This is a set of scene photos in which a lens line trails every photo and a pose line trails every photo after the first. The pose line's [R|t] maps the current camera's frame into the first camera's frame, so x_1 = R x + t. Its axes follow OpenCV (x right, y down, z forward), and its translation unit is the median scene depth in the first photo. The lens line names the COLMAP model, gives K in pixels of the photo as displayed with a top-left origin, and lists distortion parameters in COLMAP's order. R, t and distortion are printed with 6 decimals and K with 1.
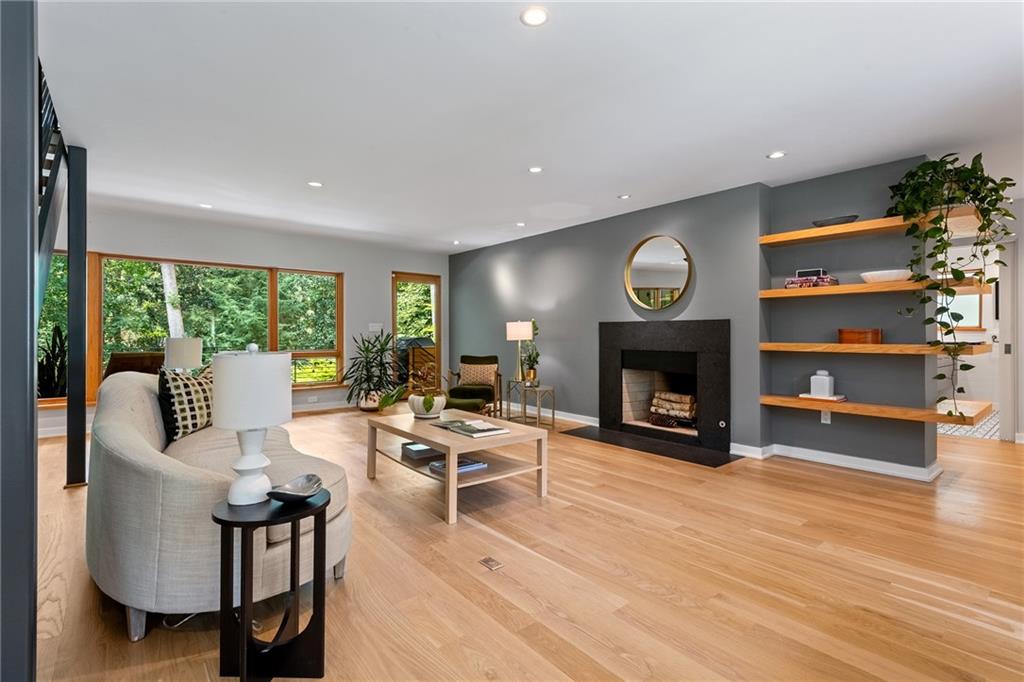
lens RADIAL K [[472.2, 0, 511.8], [0, 472.2, 338.1], [0, 0, 1]] dist [0.000265, -0.000340]
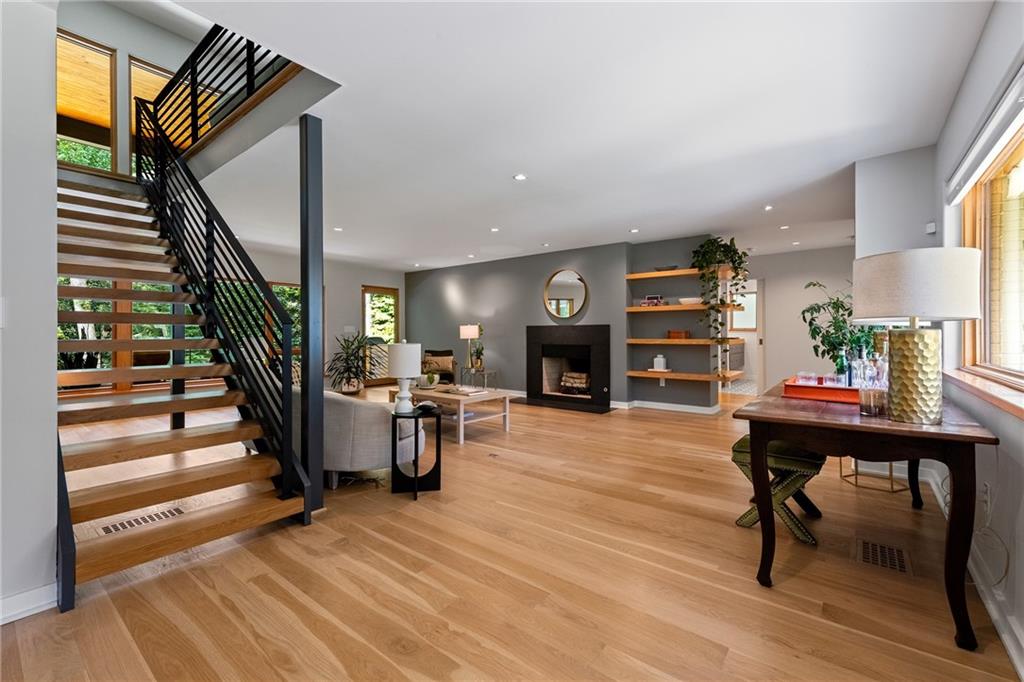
lens RADIAL K [[430.4, 0, 512.0], [0, 430.4, 341.0], [0, 0, 1]] dist [0.000146, 0.000019]
pose [[0.977356, -0.007130, 0.211480, -0.179652], [0.005498, 0.999950, 0.008305, 0.002099], [-0.211529, -0.006954, 0.977347, -0.375757]]
